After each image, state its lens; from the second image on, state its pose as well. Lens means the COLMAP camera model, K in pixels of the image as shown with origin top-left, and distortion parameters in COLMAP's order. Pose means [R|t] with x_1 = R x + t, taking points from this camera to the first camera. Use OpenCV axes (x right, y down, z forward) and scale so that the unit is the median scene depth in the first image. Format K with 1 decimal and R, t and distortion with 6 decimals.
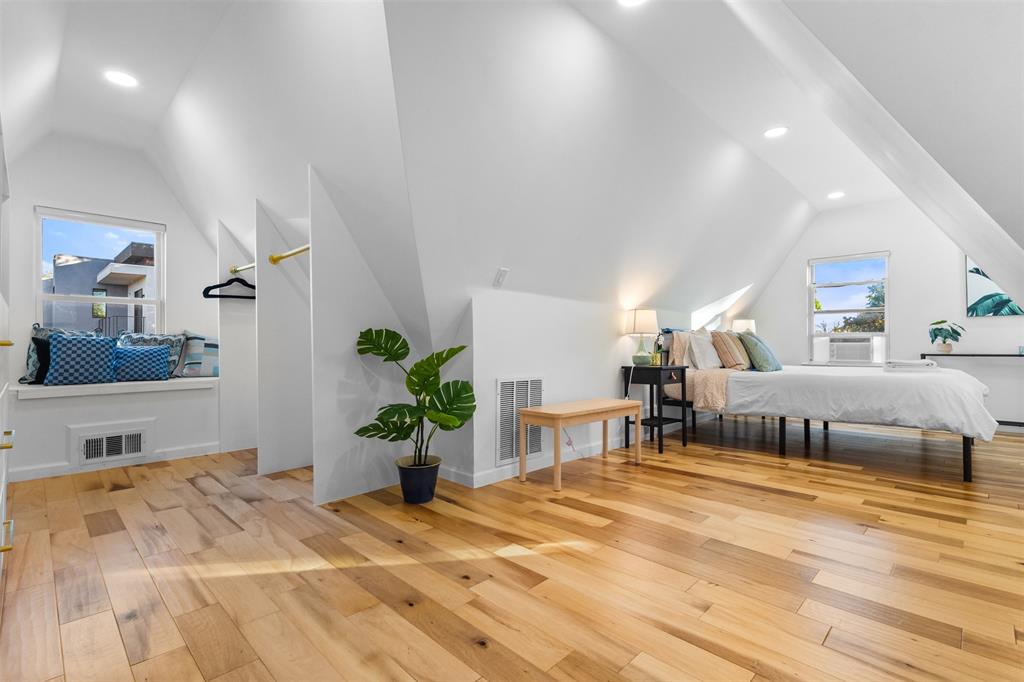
lens RADIAL K [[473.8, 0, 509.3], [0, 473.8, 342.8], [0, 0, 1]] dist [-0.000251, 0.000307]
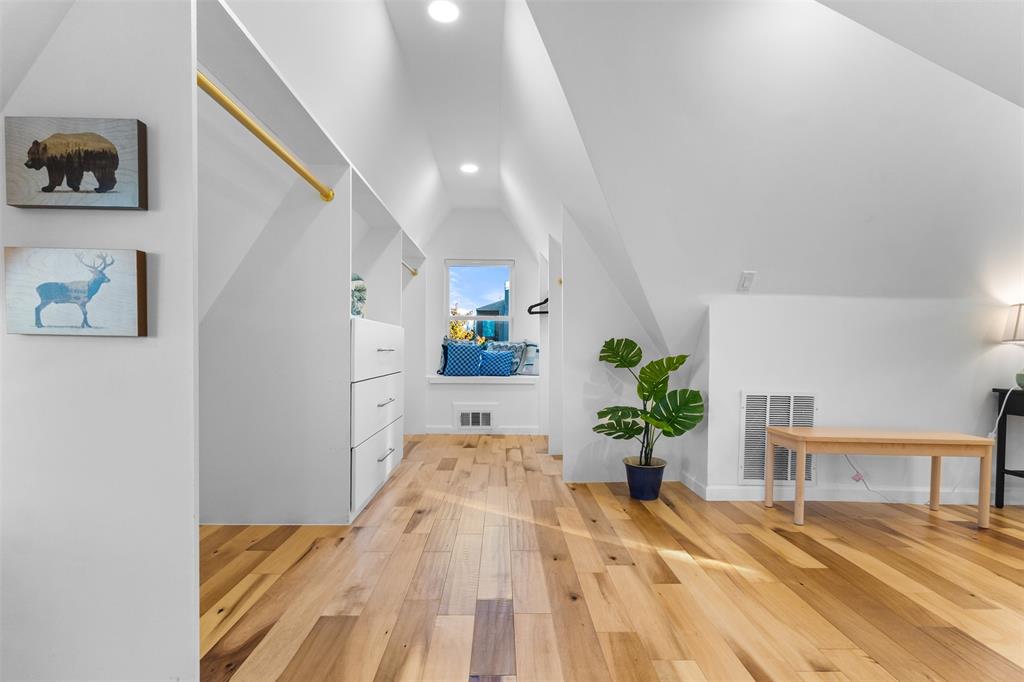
lens RADIAL K [[473.8, 0, 483.5], [0, 473.8, 362.5], [0, 0, 1]] dist [-0.000251, 0.000307]
pose [[0.704626, 0.028485, -0.709007, 0.269257], [-0.007432, 0.999435, 0.032767, -0.006693], [0.709540, -0.017819, 0.704440, -0.009919]]
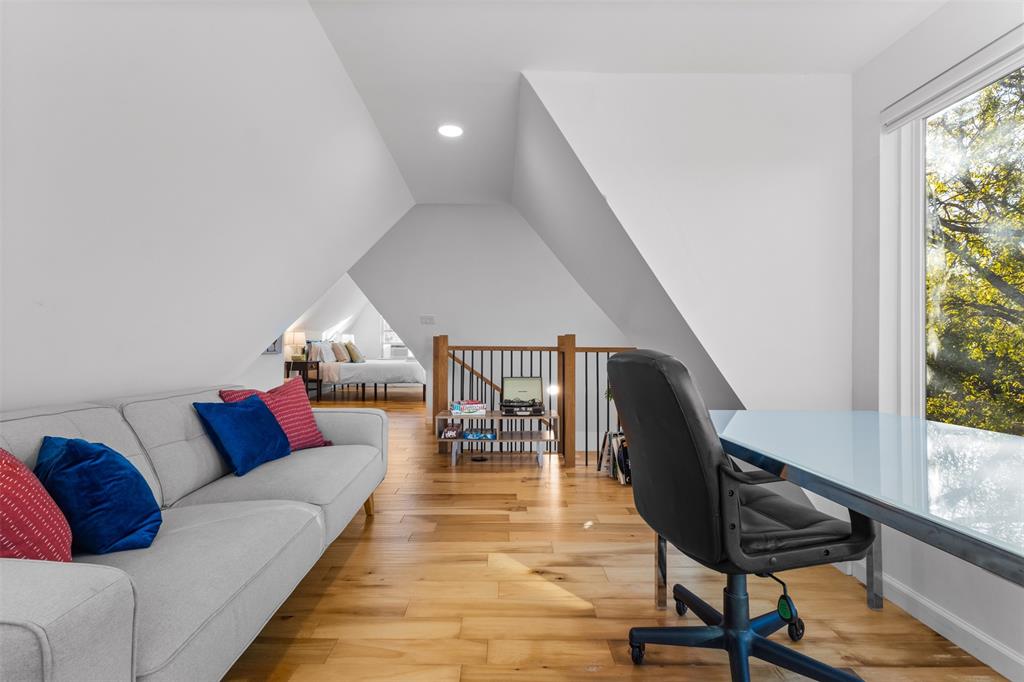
lens RADIAL K [[473.8, 0, 507.3], [0, 473.8, 338.4], [0, 0, 1]] dist [-0.000251, 0.000307]
pose [[0.707280, 0.016274, 0.706746, -0.609745], [-0.014188, 0.999860, -0.008825, -0.050390], [-0.706791, -0.003786, 0.707413, -1.226854]]
